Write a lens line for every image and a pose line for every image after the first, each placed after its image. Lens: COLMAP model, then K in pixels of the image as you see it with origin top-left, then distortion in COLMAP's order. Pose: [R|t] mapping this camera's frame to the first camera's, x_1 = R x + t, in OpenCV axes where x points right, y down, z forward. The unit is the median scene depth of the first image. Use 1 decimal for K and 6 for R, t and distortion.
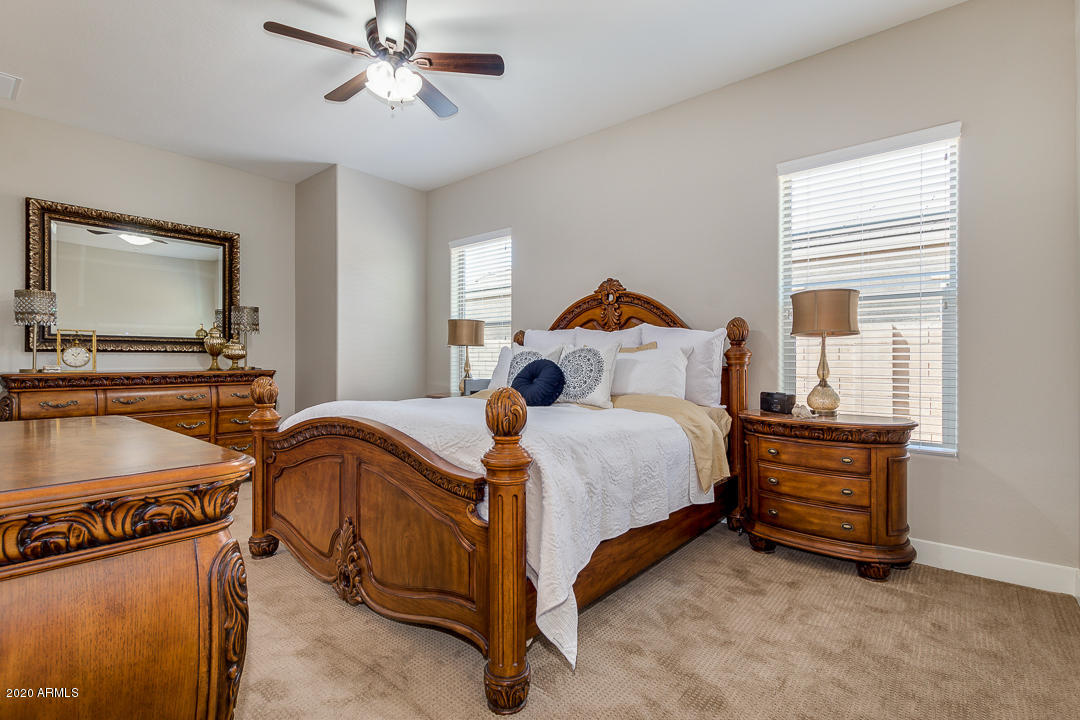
lens RADIAL K [[495.5, 0, 537.9], [0, 495.5, 364.0], [0, 0, 1]] dist [0.012914, -0.002978]
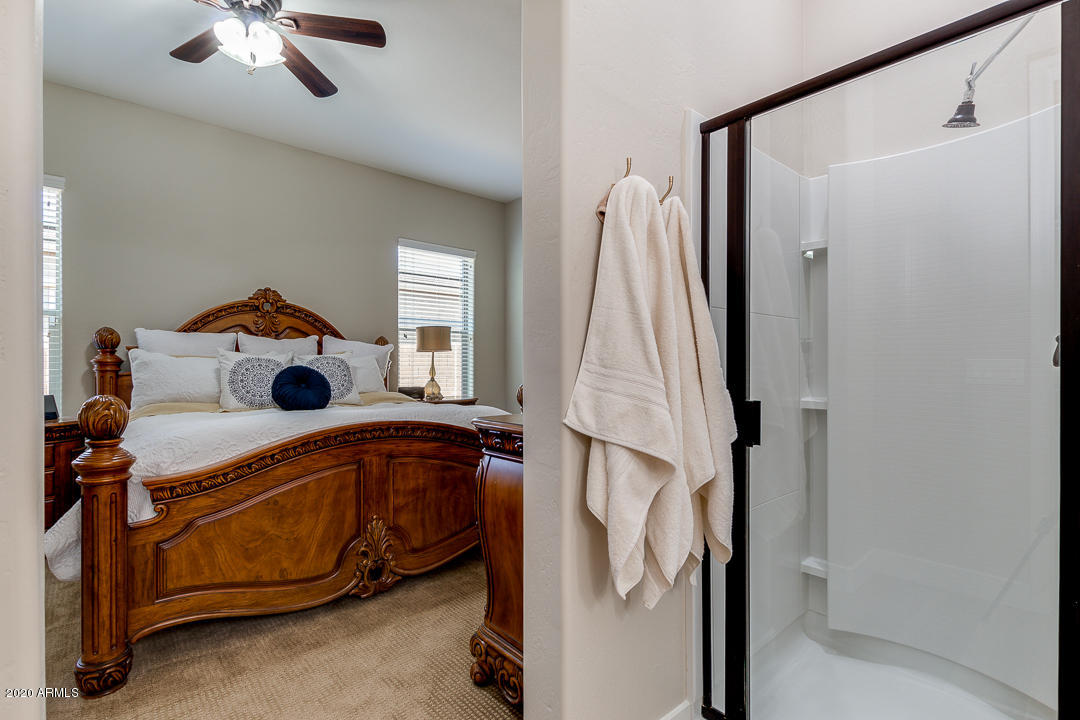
lens RADIAL K [[495.5, 0, 537.0], [0, 495.5, 361.1], [0, 0, 1]] dist [0.012914, -0.002978]
pose [[0.155593, 0.004268, 0.987812, -0.971075], [0.010562, 0.999926, -0.005984, -0.008483], [-0.987765, 0.011365, 0.155537, 0.346013]]
